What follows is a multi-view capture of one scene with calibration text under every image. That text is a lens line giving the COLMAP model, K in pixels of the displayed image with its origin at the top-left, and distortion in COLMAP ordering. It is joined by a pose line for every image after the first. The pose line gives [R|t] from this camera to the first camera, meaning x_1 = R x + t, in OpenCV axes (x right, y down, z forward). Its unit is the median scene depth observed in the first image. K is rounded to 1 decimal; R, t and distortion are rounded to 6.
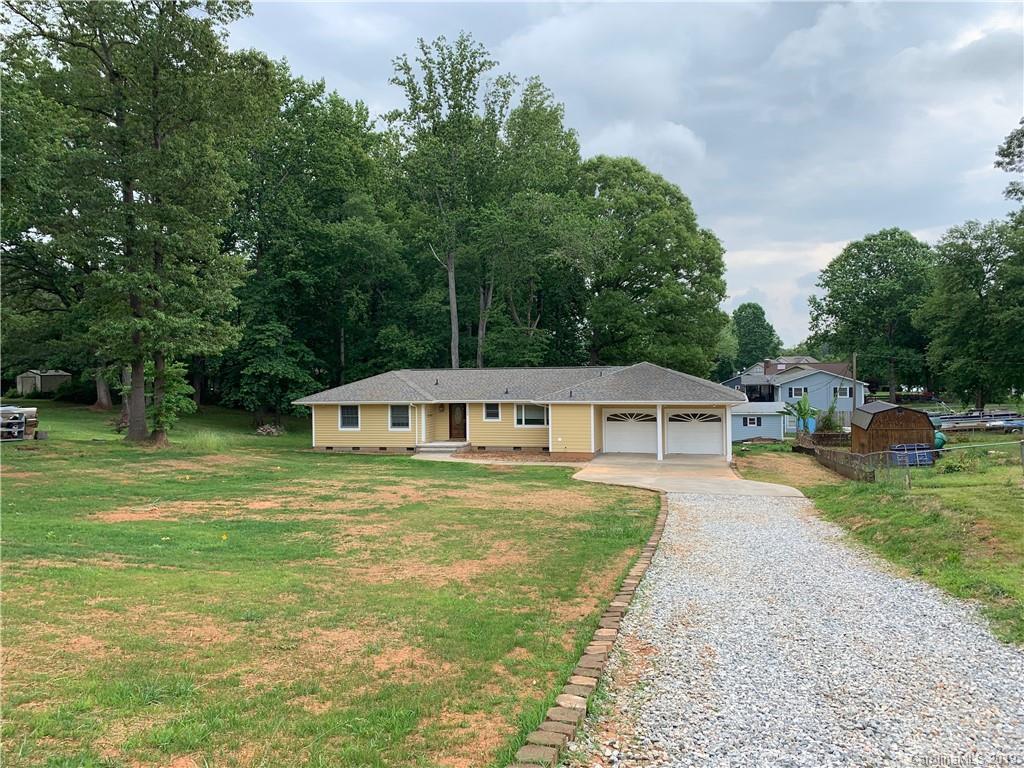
lens RADIAL K [[790.5, 0, 512.0], [0, 790.5, 384.0], [0, 0, 1]] dist [0.070398, -0.071777]
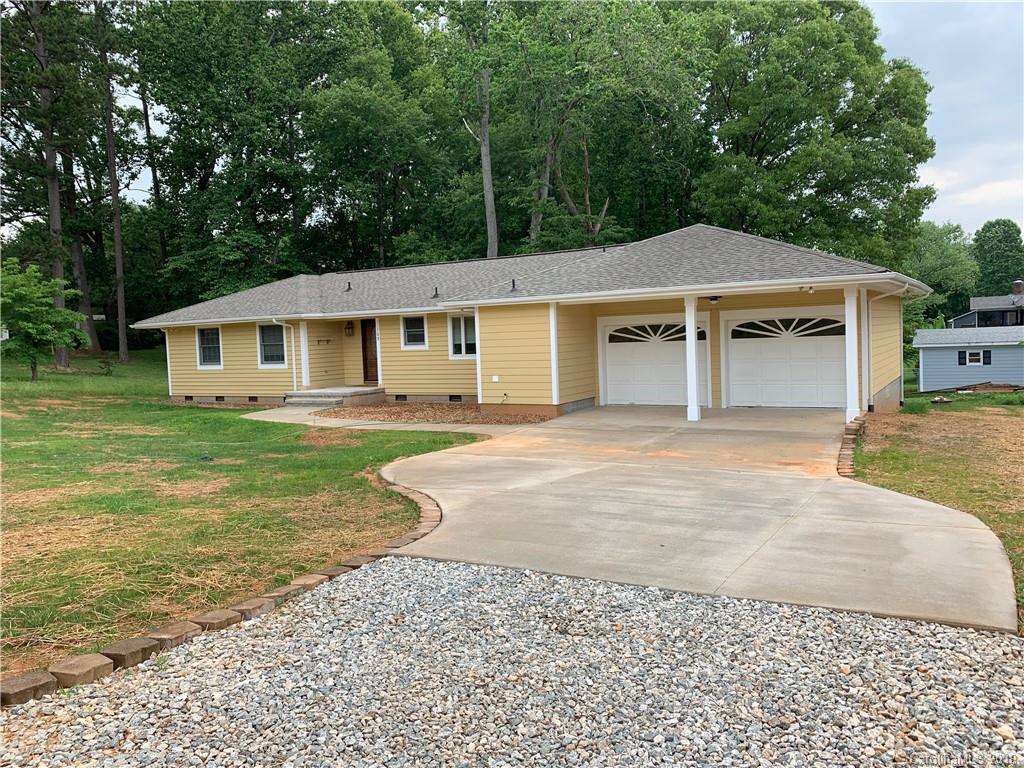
lens RADIAL K [[790.5, 0, 512.0], [0, 790.5, 384.0], [0, 0, 1]] dist [0.070398, -0.071777]
pose [[0.965926, -0.006898, -0.258727, 0.182164], [0.020882, 0.998463, 0.051340, 0.044186], [0.257976, -0.054993, 0.964585, 0.479124]]
